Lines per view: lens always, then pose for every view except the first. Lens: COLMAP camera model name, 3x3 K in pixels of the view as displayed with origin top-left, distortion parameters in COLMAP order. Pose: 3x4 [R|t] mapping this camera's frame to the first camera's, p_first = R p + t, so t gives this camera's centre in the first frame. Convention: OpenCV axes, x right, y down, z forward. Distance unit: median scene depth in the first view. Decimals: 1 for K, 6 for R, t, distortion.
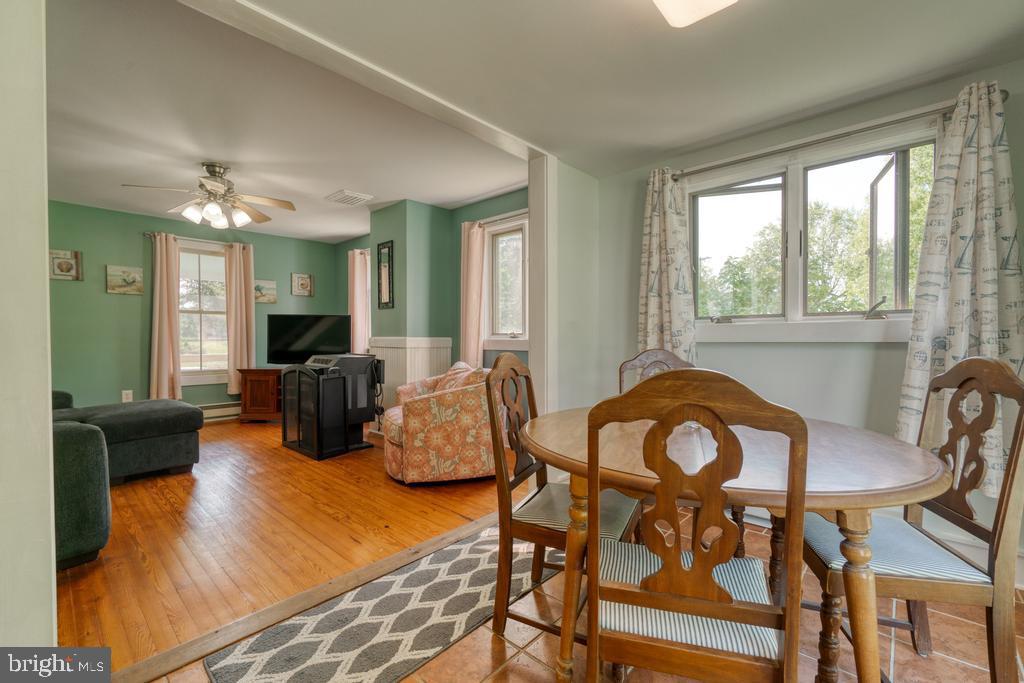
lens RADIAL K [[440.0, 0, 507.4], [0, 440.0, 340.9], [0, 0, 1]] dist [-0.003942, 0.000252]
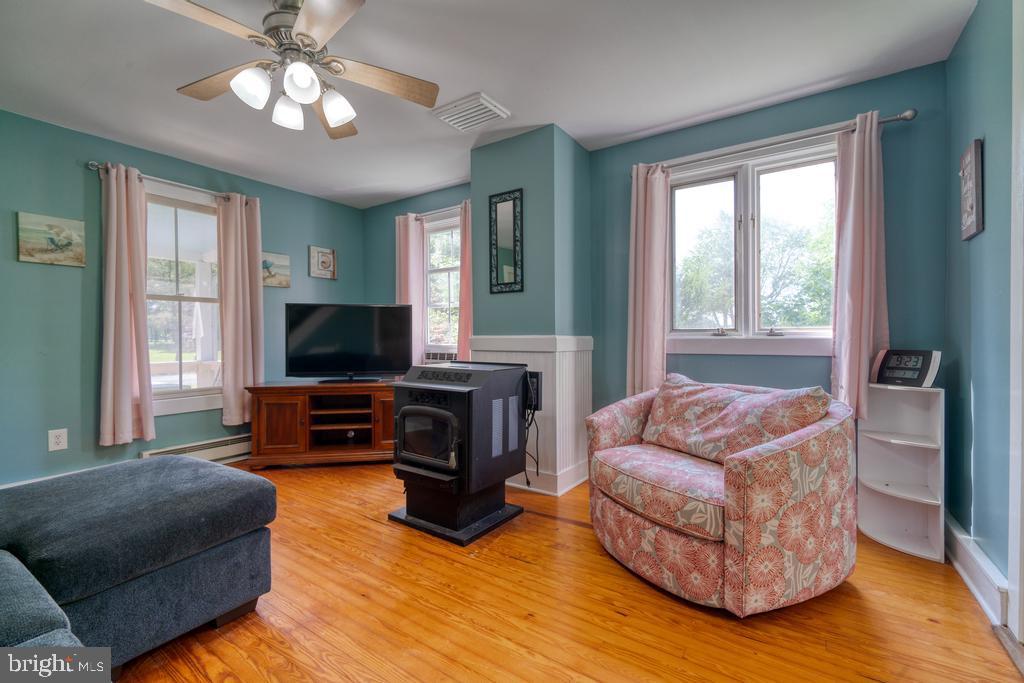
lens RADIAL K [[440.0, 0, 507.4], [0, 440.0, 340.9], [0, 0, 1]] dist [-0.003942, 0.000252]
pose [[0.988846, -0.007128, 0.148773, -0.364316], [0.007051, 0.999975, 0.001046, -0.001702], [-0.148777, 0.000015, 0.988871, 0.336957]]
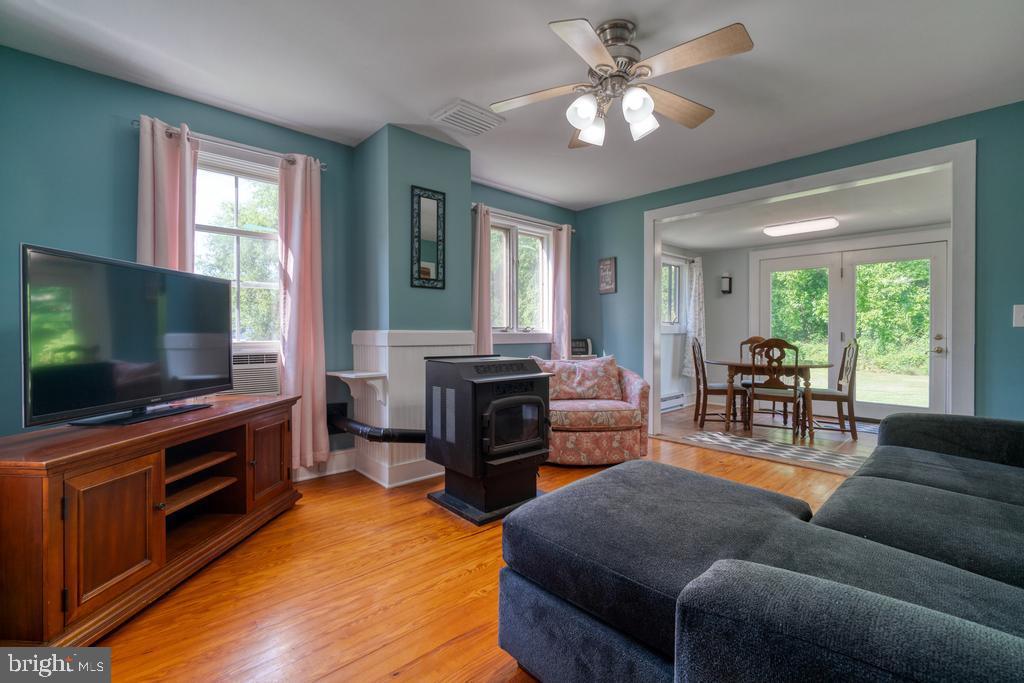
lens RADIAL K [[440.0, 0, 507.4], [0, 440.0, 340.9], [0, 0, 1]] dist [-0.003942, 0.000252]
pose [[0.097785, -0.014468, 0.995102, -0.907030], [0.013758, 0.999818, 0.013184, -0.000983], [-0.995112, 0.012402, 0.097966, 0.795489]]
